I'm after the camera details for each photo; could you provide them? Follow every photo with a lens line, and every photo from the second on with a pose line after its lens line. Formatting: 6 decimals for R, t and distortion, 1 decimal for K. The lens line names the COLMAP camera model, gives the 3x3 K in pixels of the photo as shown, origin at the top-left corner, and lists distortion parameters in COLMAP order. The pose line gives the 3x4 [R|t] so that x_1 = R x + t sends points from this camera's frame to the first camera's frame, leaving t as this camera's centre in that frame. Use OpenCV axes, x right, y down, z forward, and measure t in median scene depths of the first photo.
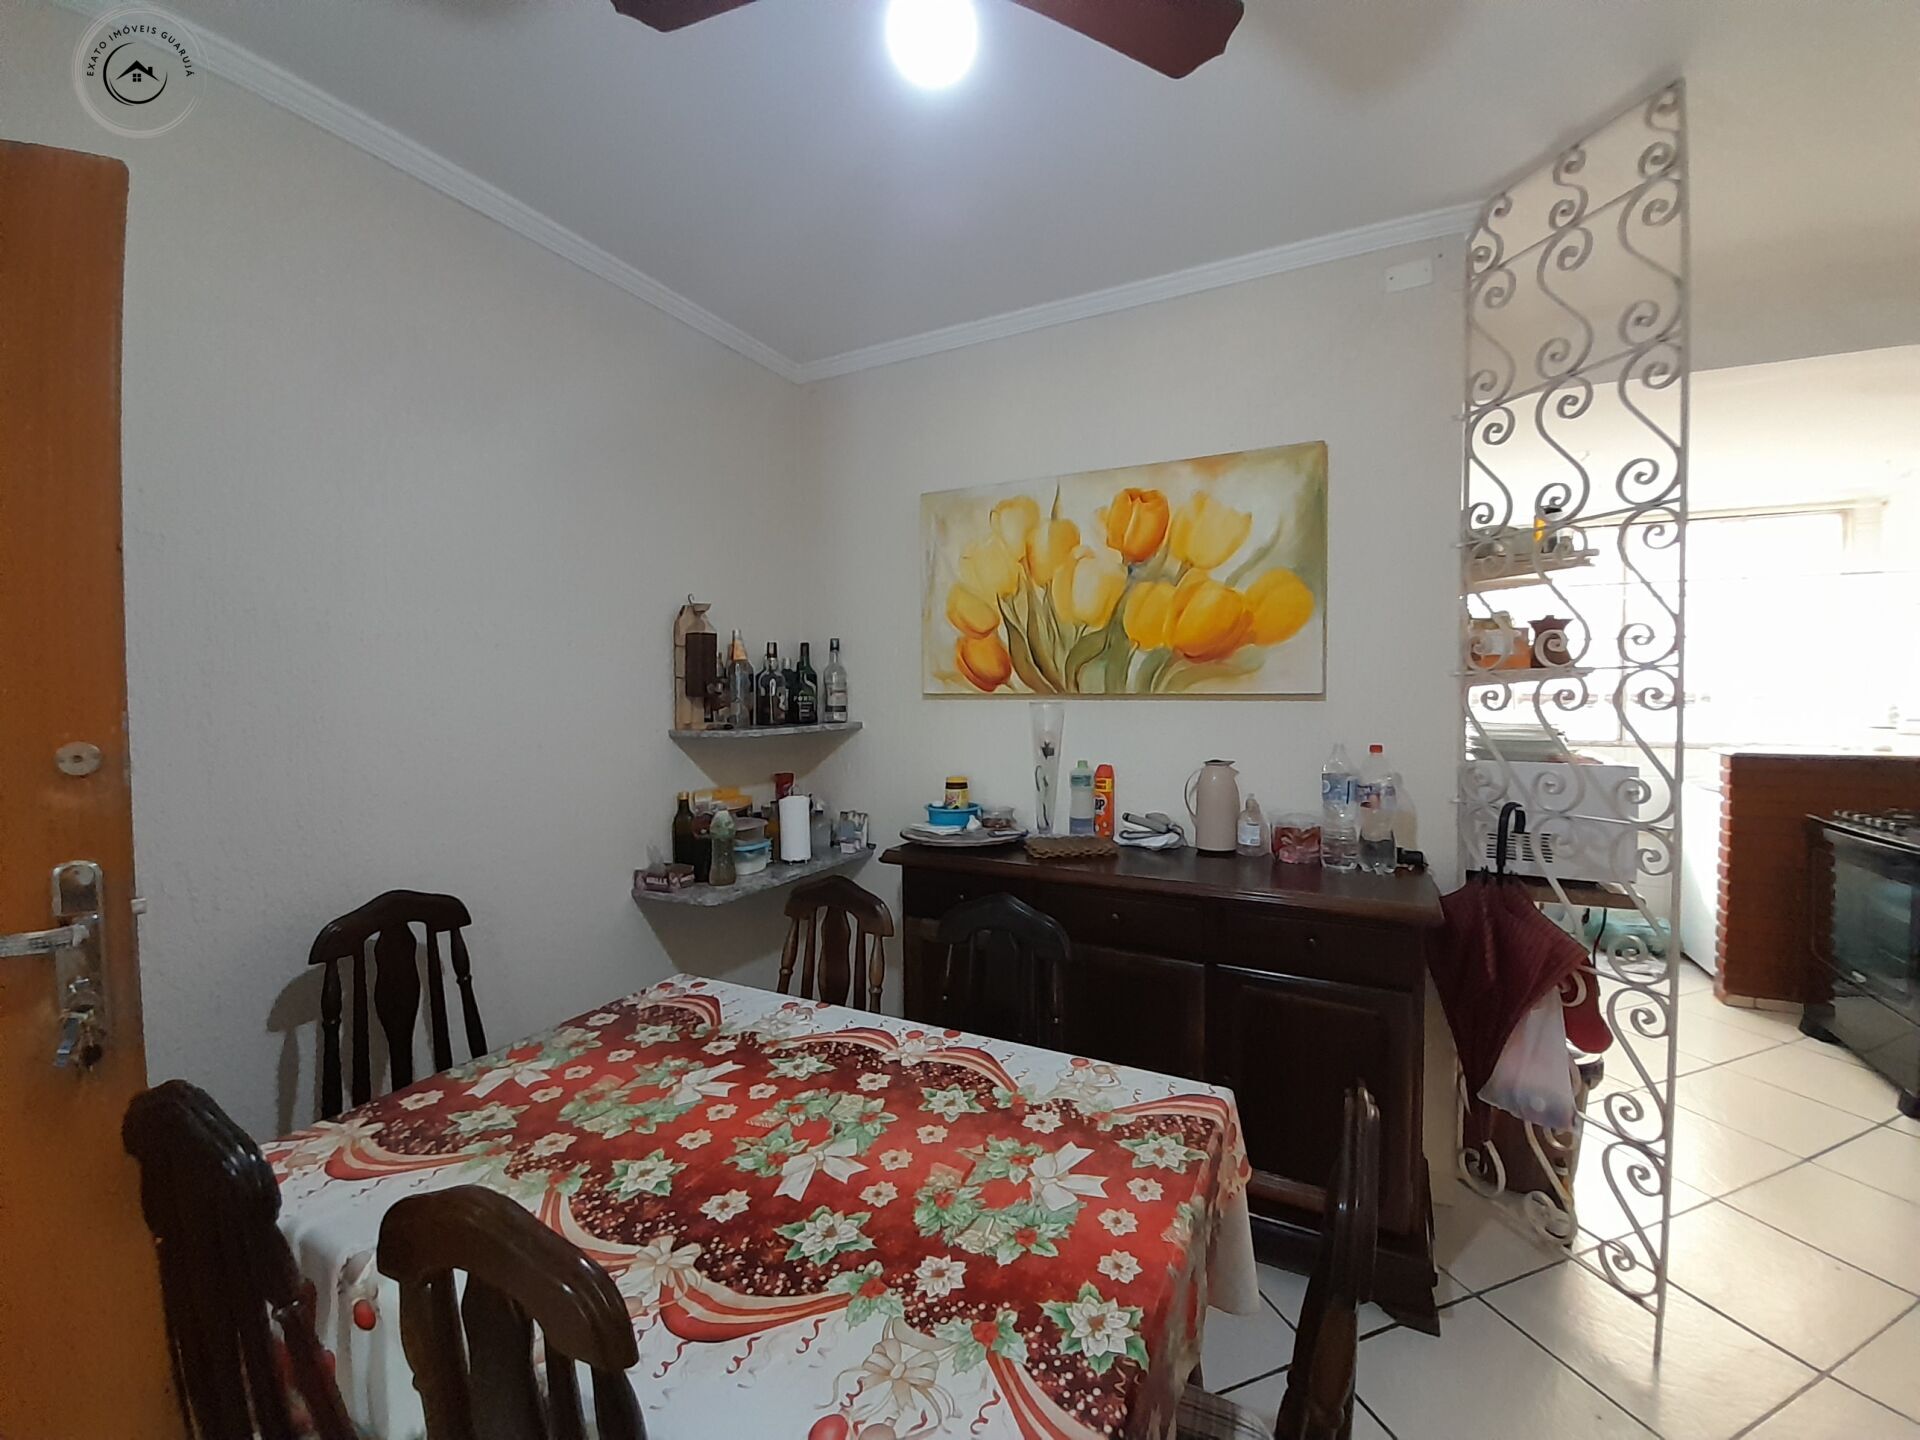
lens RADIAL K [[772.7, 0, 963.0], [0, 772.7, 712.1], [0, 0, 1]] dist [-0.006503, -0.007456]
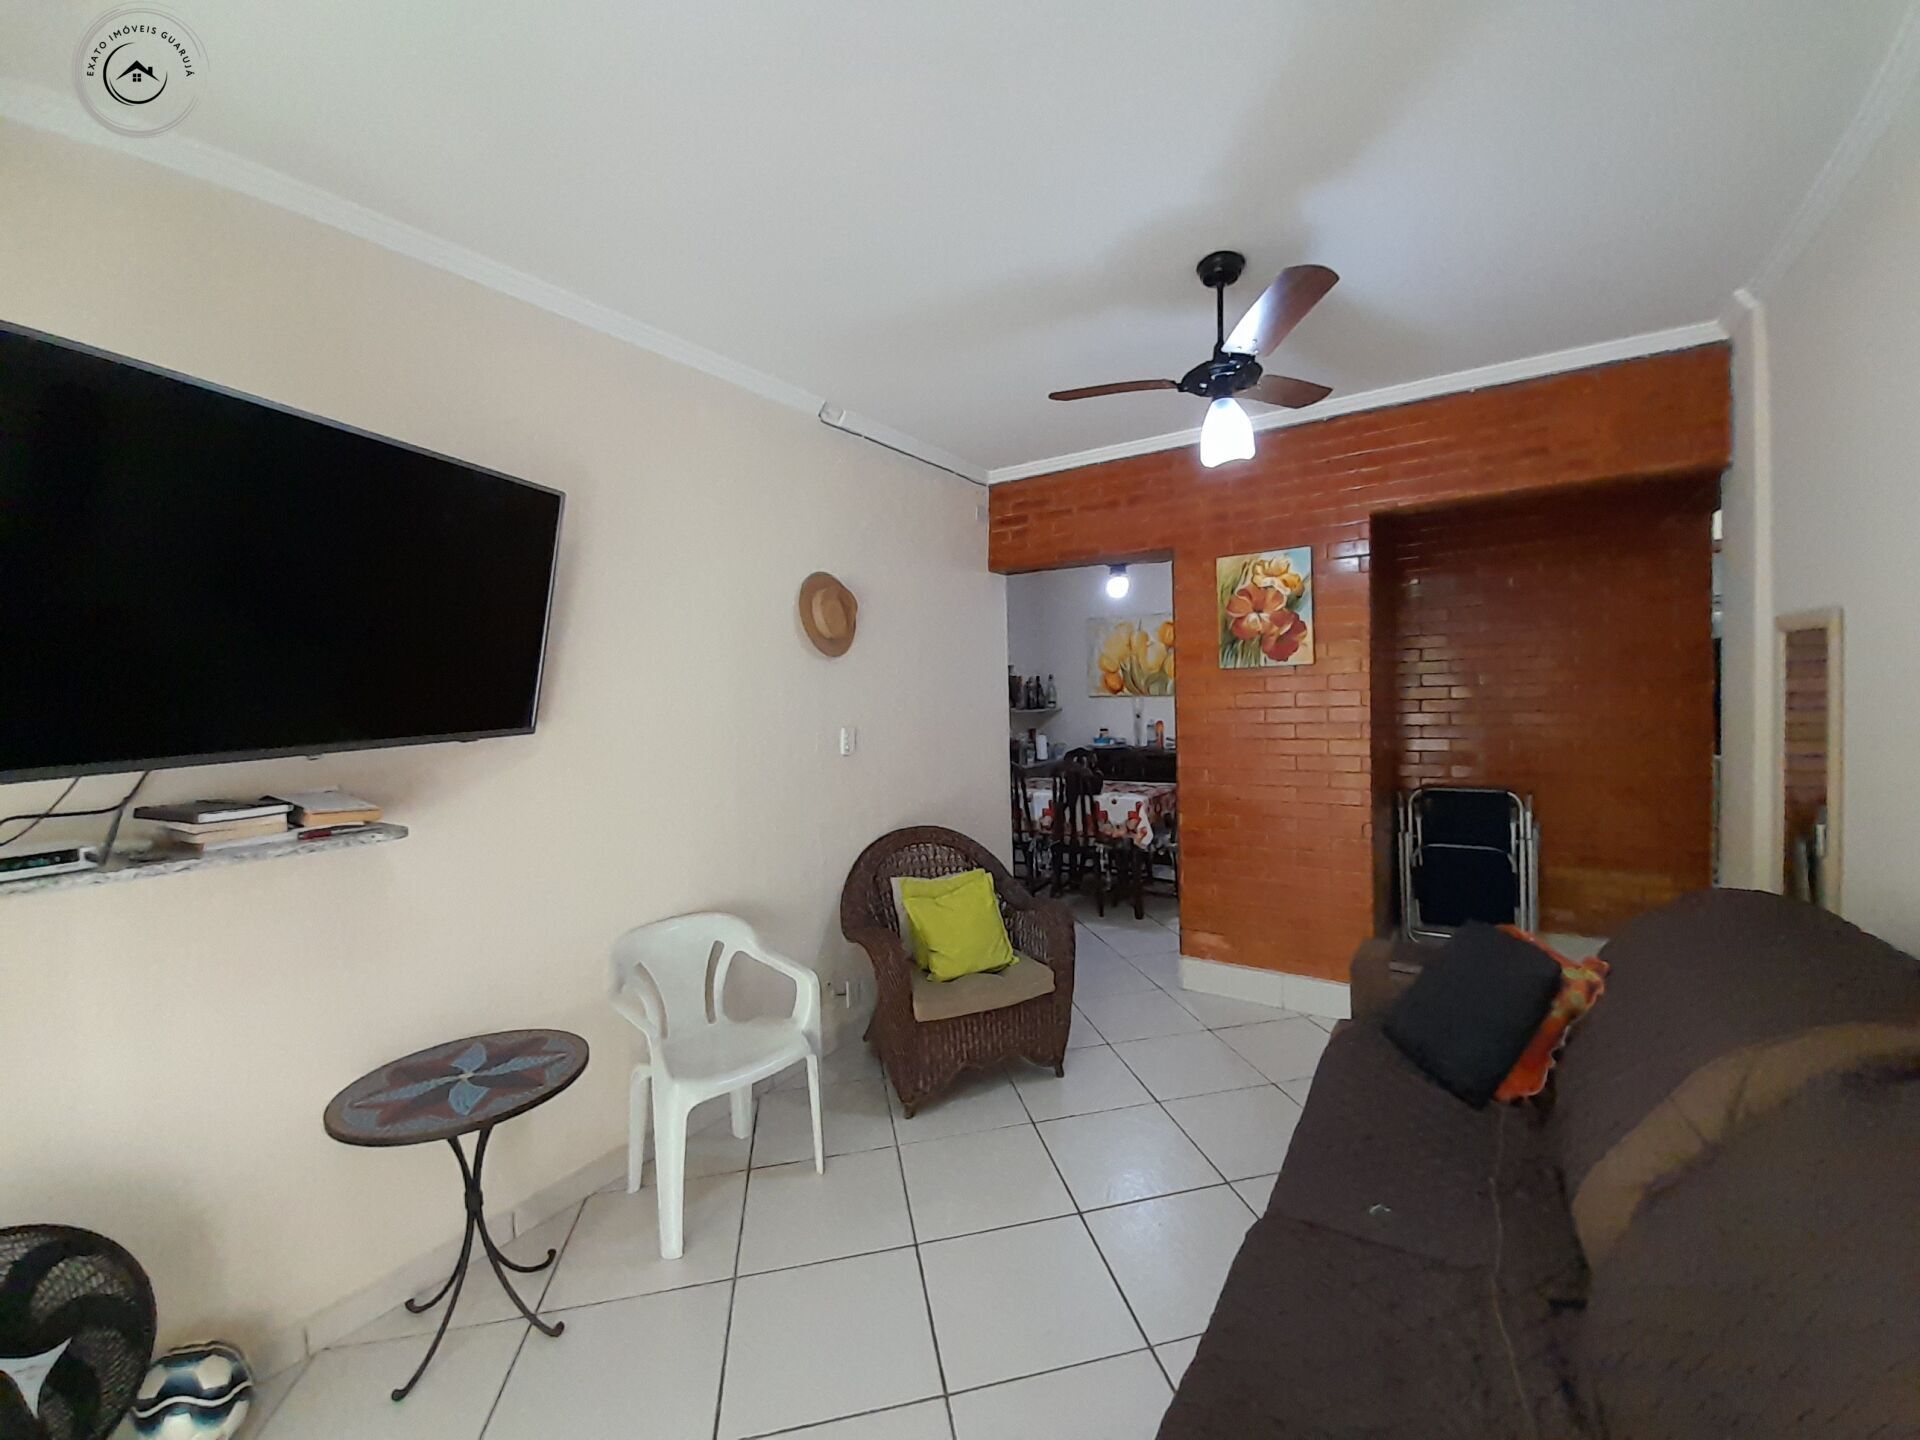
lens RADIAL K [[772.7, 0, 962.2], [0, 772.7, 722.6], [0, 0, 1]] dist [-0.006503, -0.007456]
pose [[0.994826, -0.017496, -0.100073, -0.231675], [0.019239, 0.999679, 0.016476, 0.016520], [0.099752, -0.018316, 0.994844, -1.740285]]
